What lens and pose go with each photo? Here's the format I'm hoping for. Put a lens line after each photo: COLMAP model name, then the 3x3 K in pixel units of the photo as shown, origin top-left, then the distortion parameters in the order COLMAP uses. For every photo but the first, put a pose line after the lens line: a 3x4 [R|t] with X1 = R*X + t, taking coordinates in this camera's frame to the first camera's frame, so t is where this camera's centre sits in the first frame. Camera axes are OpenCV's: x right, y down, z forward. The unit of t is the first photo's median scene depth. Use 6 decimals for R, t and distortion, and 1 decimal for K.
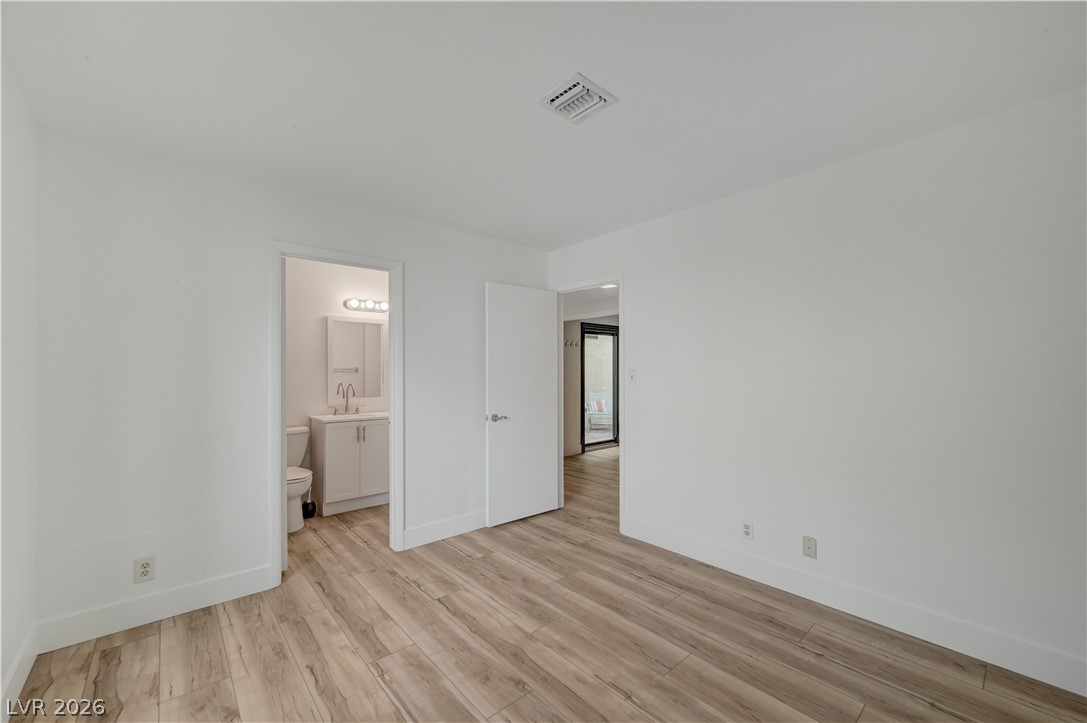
lens RADIAL K [[429.7, 0, 545.4], [0, 429.7, 366.4], [0, 0, 1]] dist [-0.000784, 0.001101]
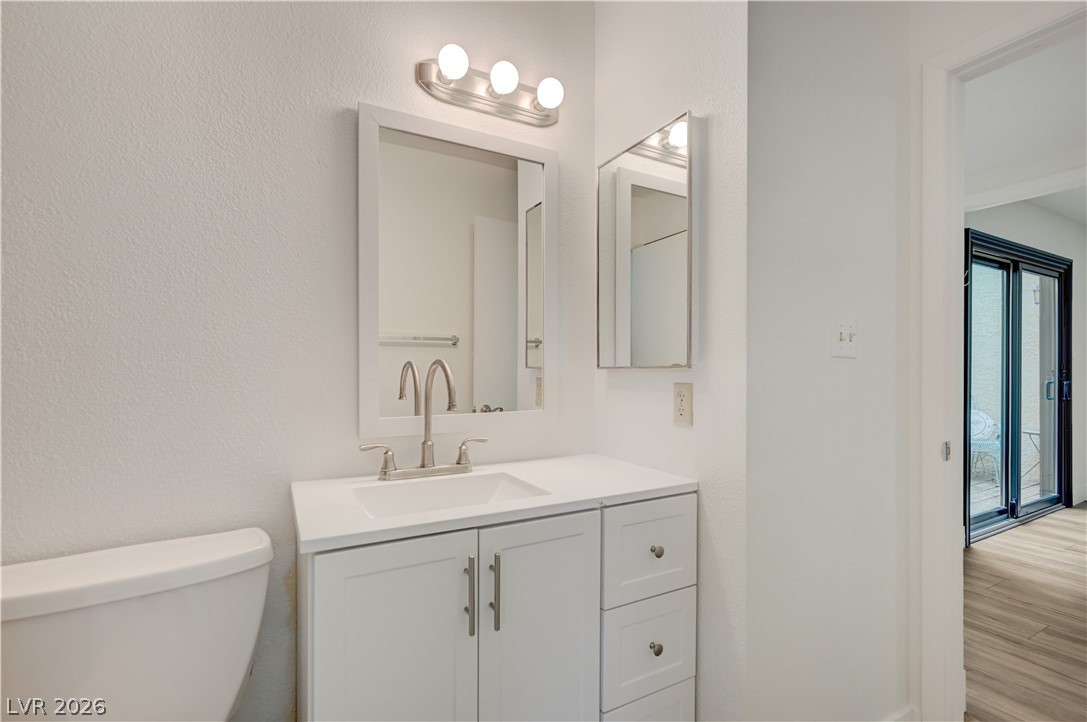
lens RADIAL K [[488.7, 0, 546.6], [0, 488.7, 369.3], [0, 0, 1]] dist [-0.005013, 0.000194]
pose [[0.976056, 0.002484, -0.217507, -0.323933], [-0.000661, 0.999964, 0.008455, 0.042994], [0.217520, -0.008108, 0.976022, 0.722002]]
